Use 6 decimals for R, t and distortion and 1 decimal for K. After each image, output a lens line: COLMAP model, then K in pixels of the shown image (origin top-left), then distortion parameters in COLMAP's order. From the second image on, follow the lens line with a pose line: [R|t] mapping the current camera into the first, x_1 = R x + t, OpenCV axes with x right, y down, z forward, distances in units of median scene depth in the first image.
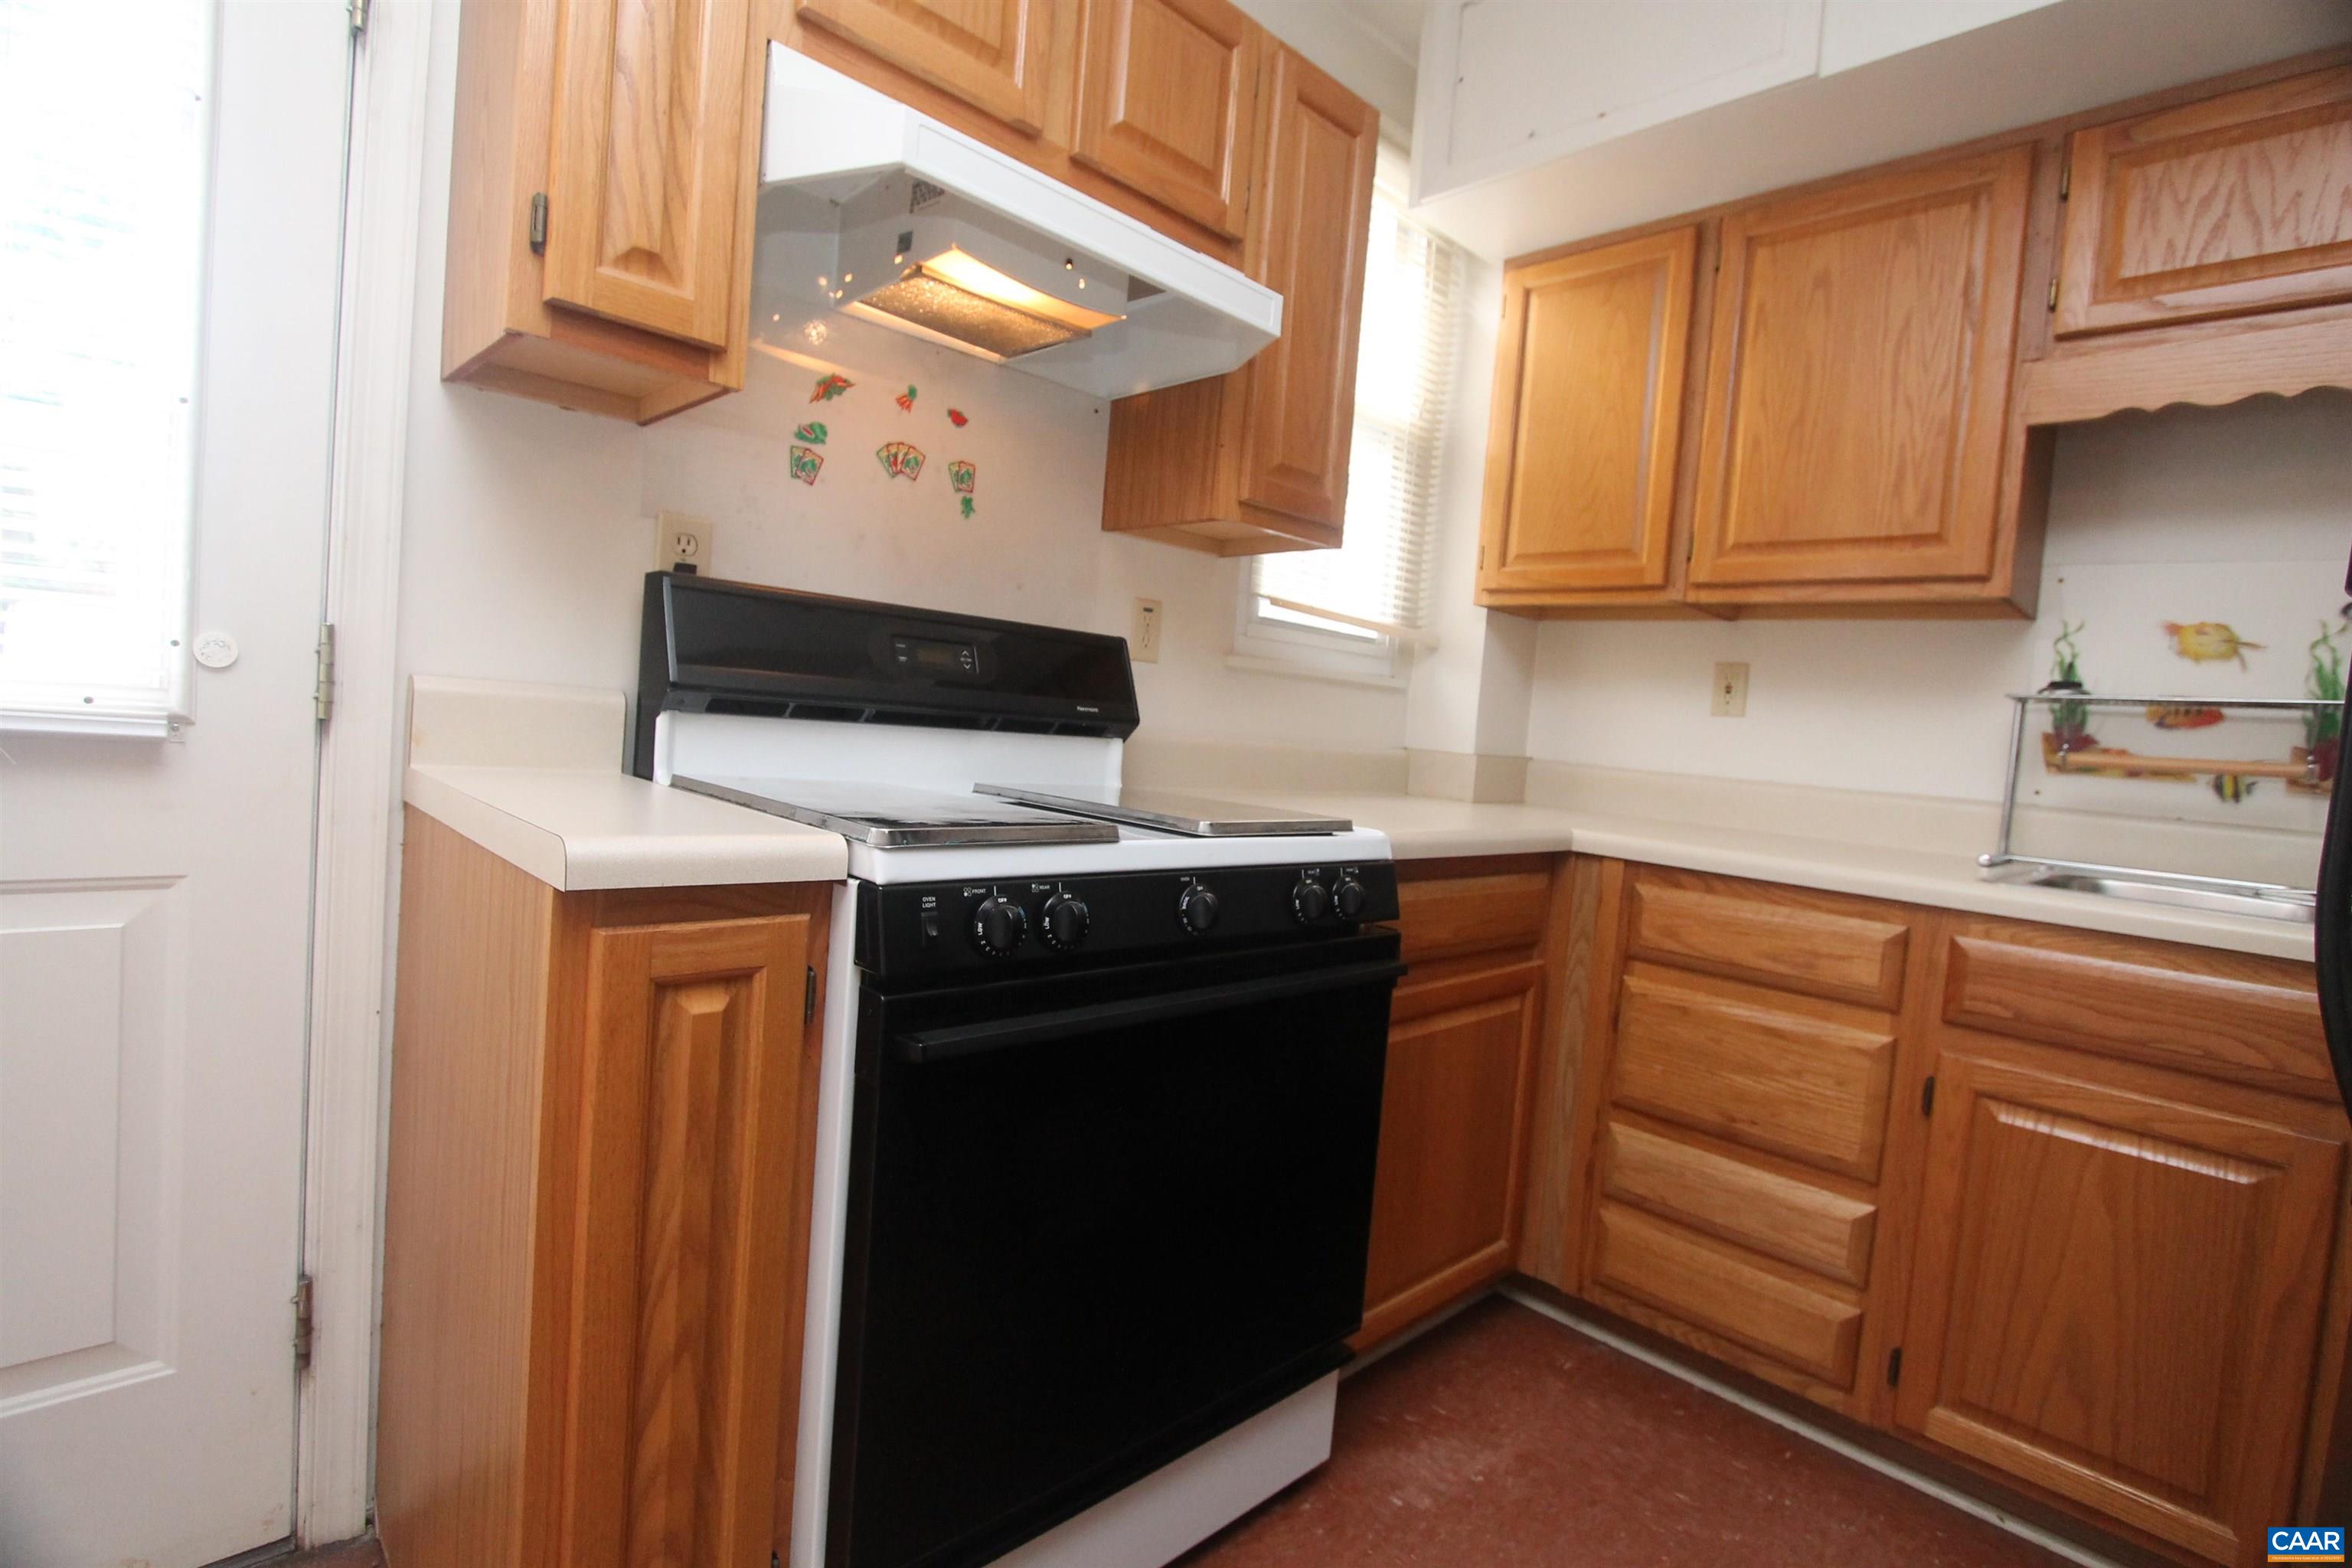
lens RADIAL K [[1100.5, 0, 1182.9], [0, 1100.5, 774.1], [0, 0, 1]] dist [-0.020848, 0.002767]
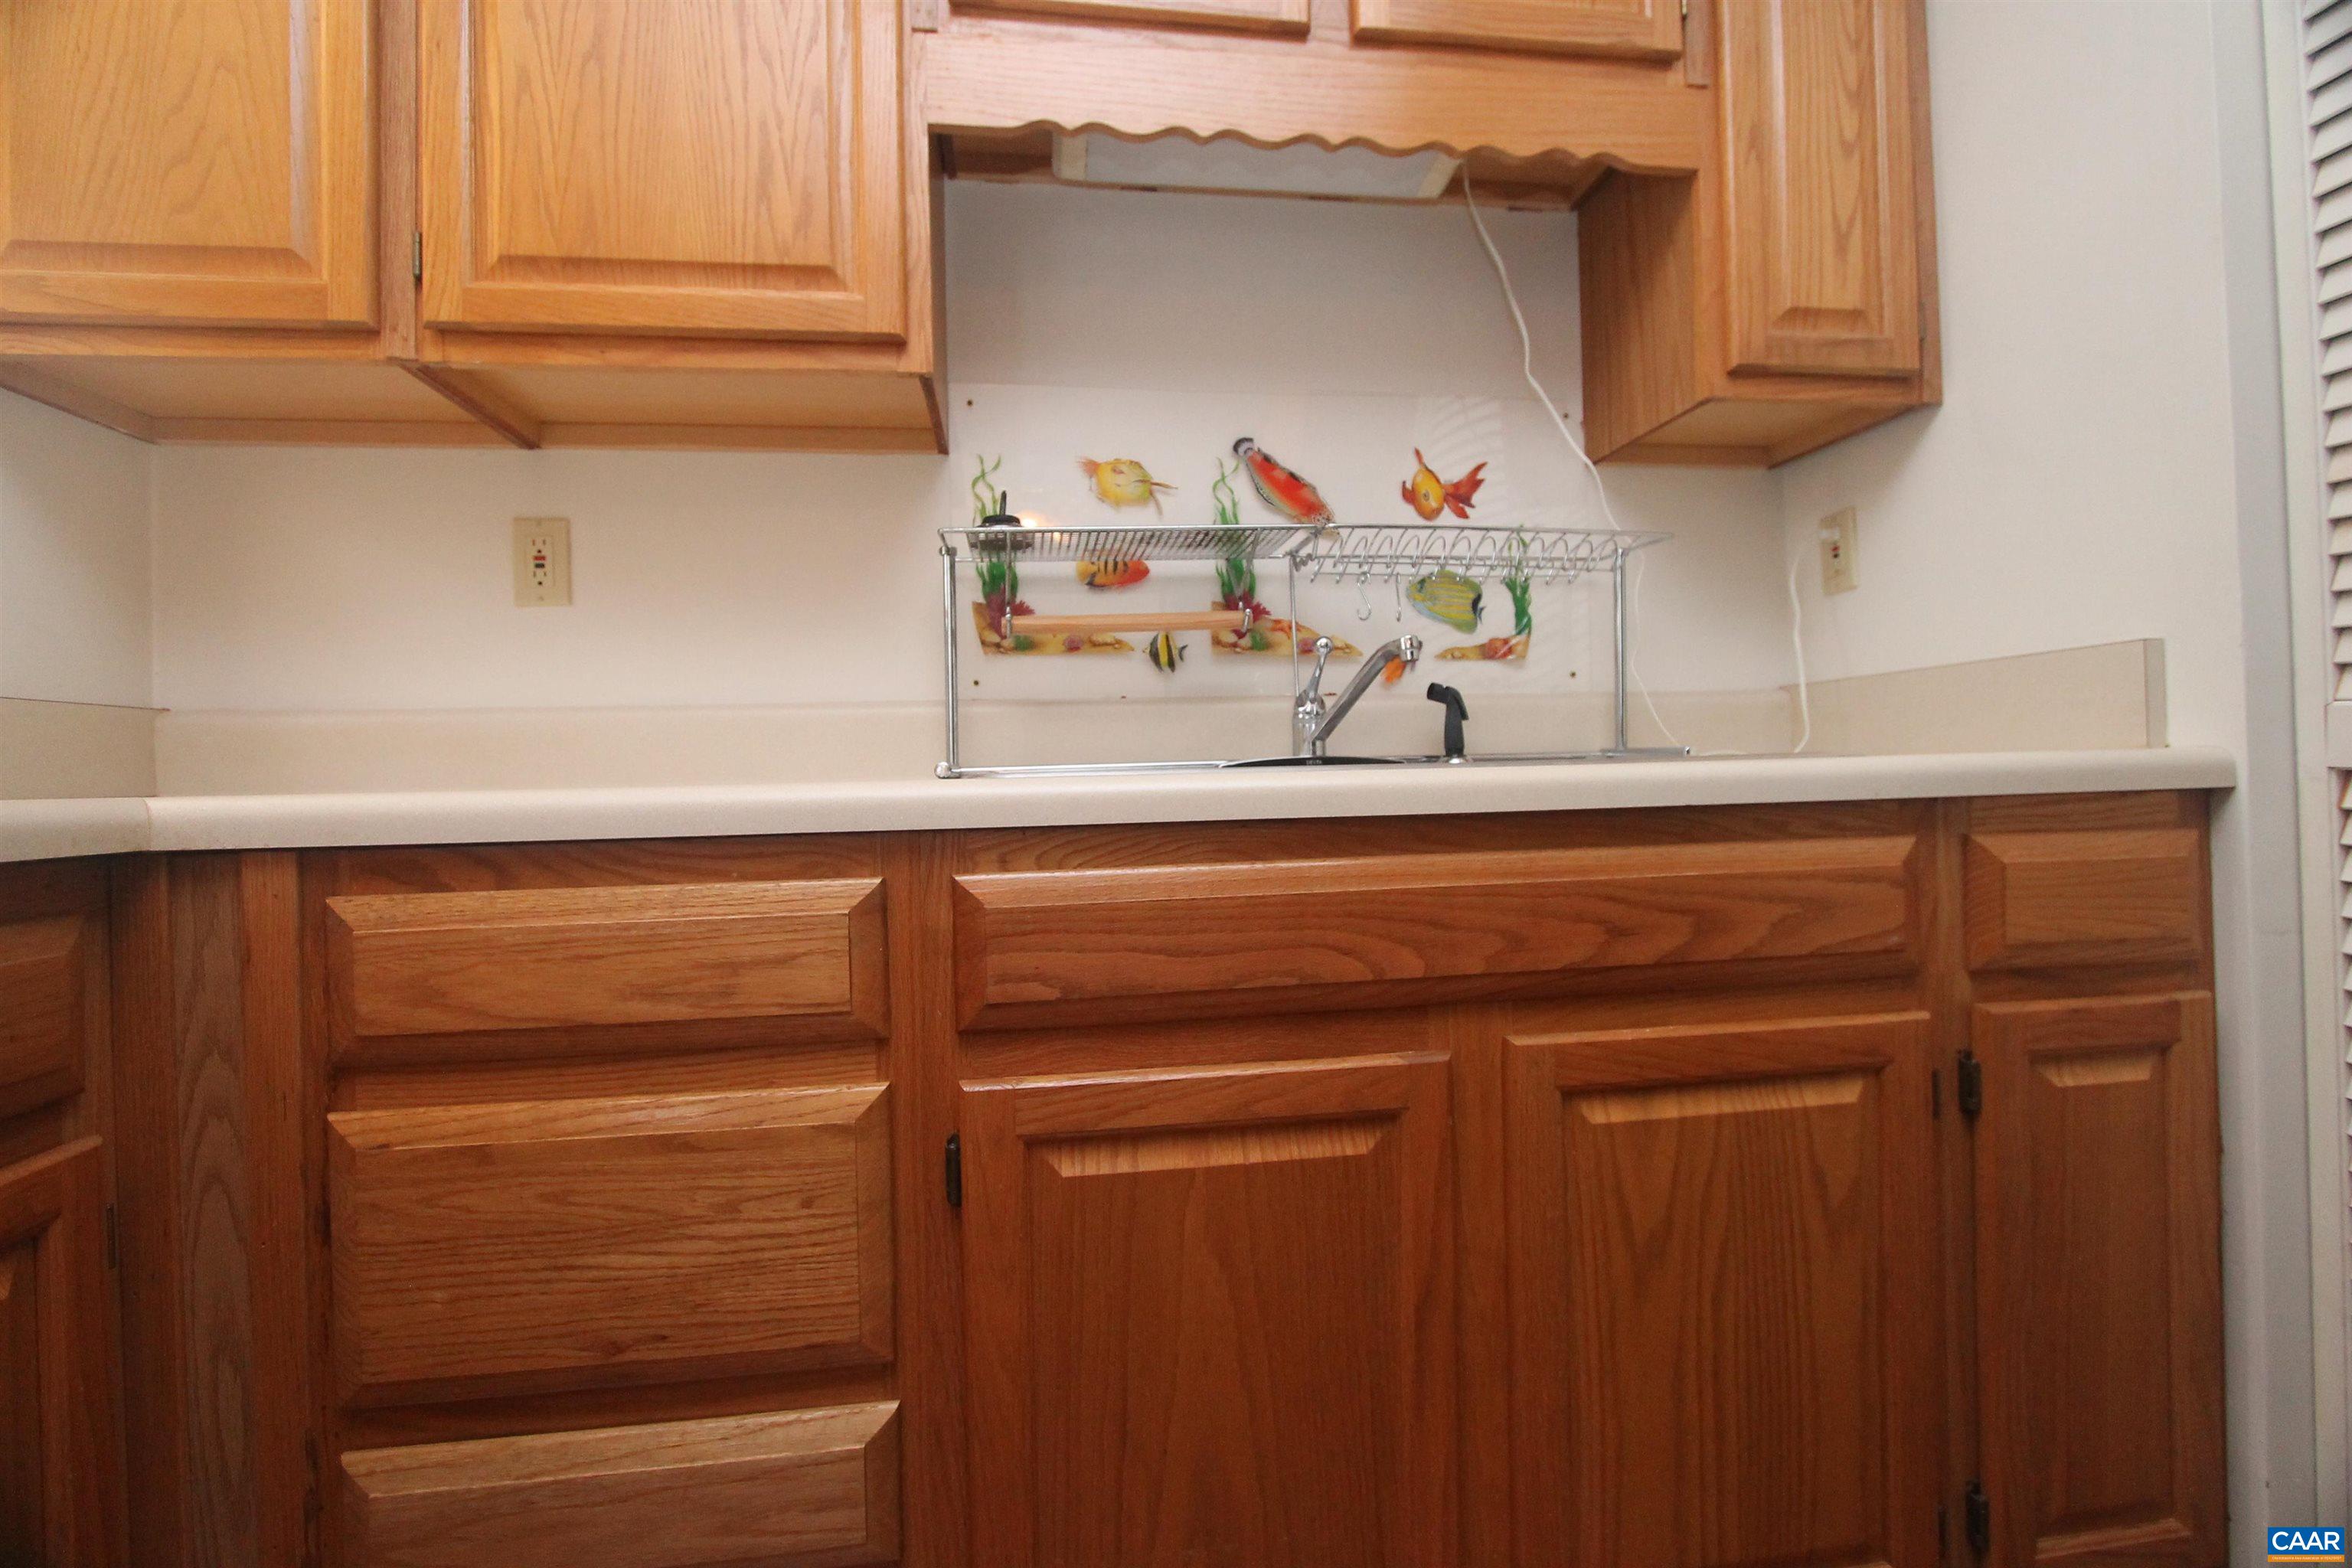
lens RADIAL K [[1106.4, 0, 1186.8], [0, 1106.4, 761.9], [0, 0, 1]] dist [-0.015233, 0.001015]
pose [[0.582774, -0.084643, 0.808214, 0.277182], [0.111796, 0.993455, 0.023430, 0.077090], [-0.804907, 0.076701, 0.588422, 0.488222]]
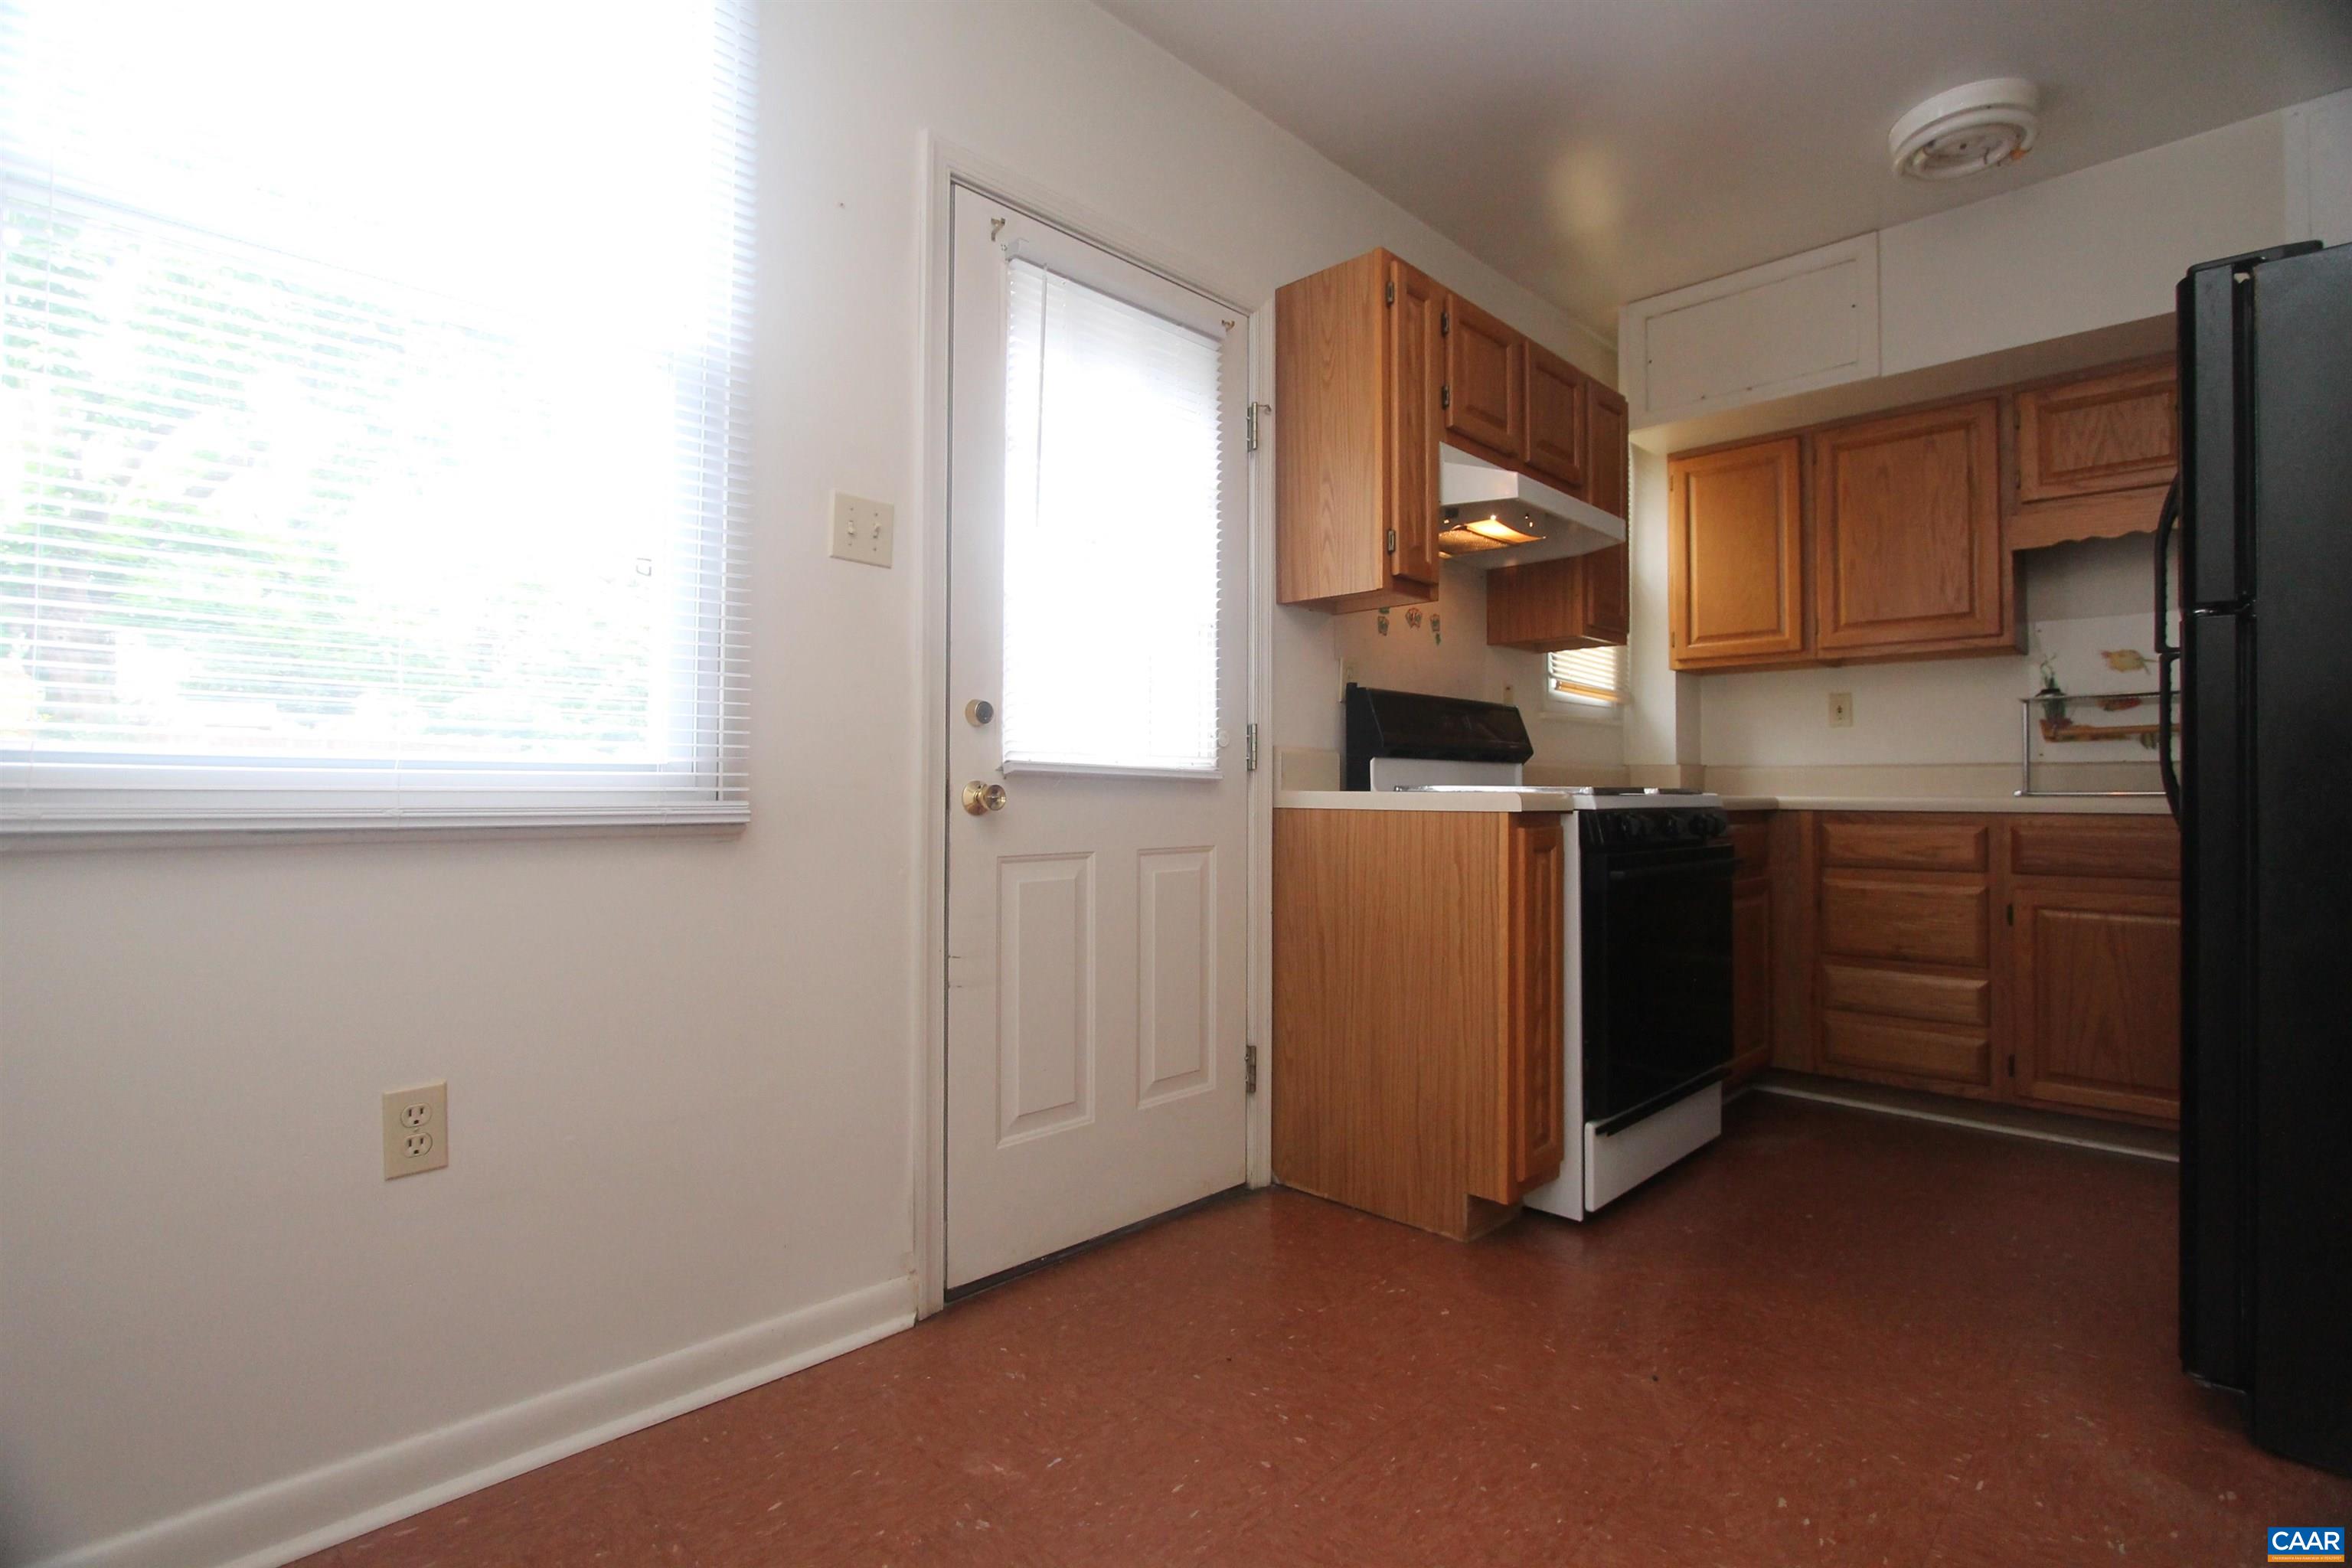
lens RADIAL K [[1100.5, 0, 1182.9], [0, 1100.5, 774.1], [0, 0, 1]] dist [-0.020848, 0.002767]
pose [[0.996769, -0.077975, 0.019267, -0.654636], [0.079093, 0.994651, -0.066432, 0.059874], [-0.013984, 0.067741, 0.997605, -0.752813]]
